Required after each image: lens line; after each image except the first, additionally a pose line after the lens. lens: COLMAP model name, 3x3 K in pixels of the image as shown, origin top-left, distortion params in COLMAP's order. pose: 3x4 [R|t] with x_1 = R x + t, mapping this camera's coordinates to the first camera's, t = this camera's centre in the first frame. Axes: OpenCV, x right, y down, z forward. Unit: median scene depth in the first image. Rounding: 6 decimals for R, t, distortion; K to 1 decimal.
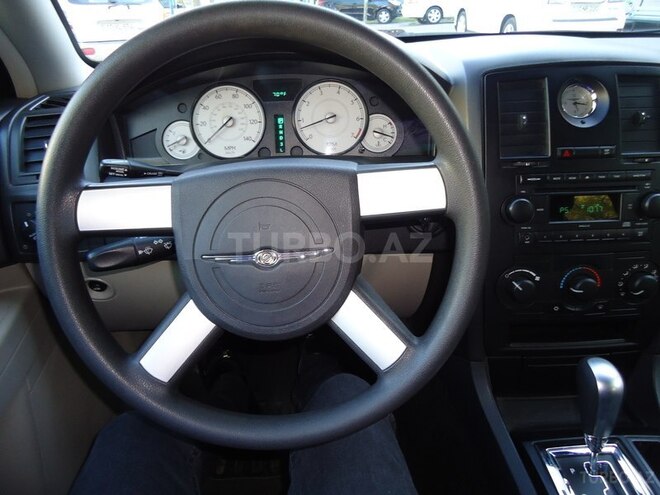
lens RADIAL K [[473.9, 0, 330.0], [0, 473.9, 247.5], [0, 0, 1]] dist [-0.005124, 0.005897]
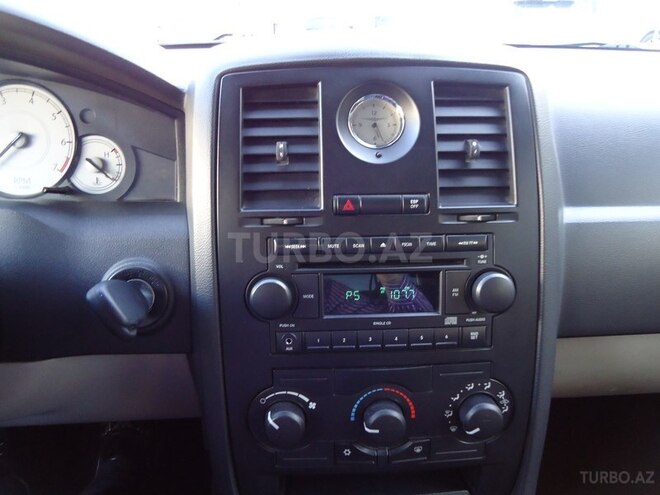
lens RADIAL K [[473.9, 0, 330.0], [0, 473.9, 247.5], [0, 0, 1]] dist [-0.005124, 0.005897]
pose [[0.999280, 0.013883, 0.035304, 0.447039], [-0.012304, 0.998931, -0.044562, -0.114902], [-0.035884, 0.044096, 0.998383, 0.386117]]
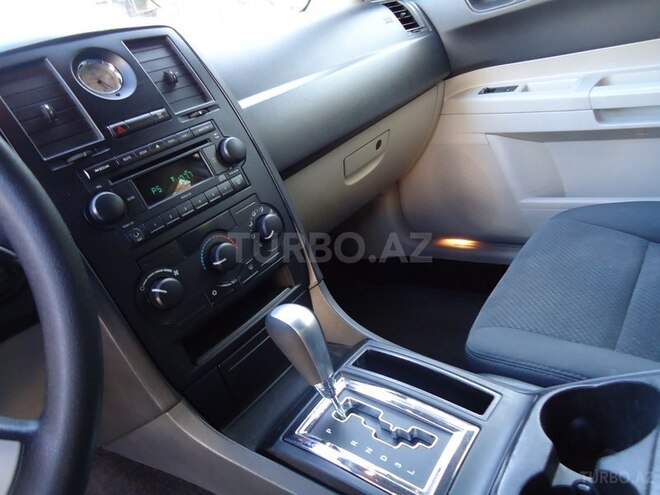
lens RADIAL K [[473.9, 0, 330.0], [0, 473.9, 247.5], [0, 0, 1]] dist [-0.005124, 0.005897]
pose [[0.620797, -0.439025, 0.649514, 0.086964], [0.545916, 0.836696, 0.043768, 0.143556], [-0.562661, 0.327409, 0.759089, 0.209278]]
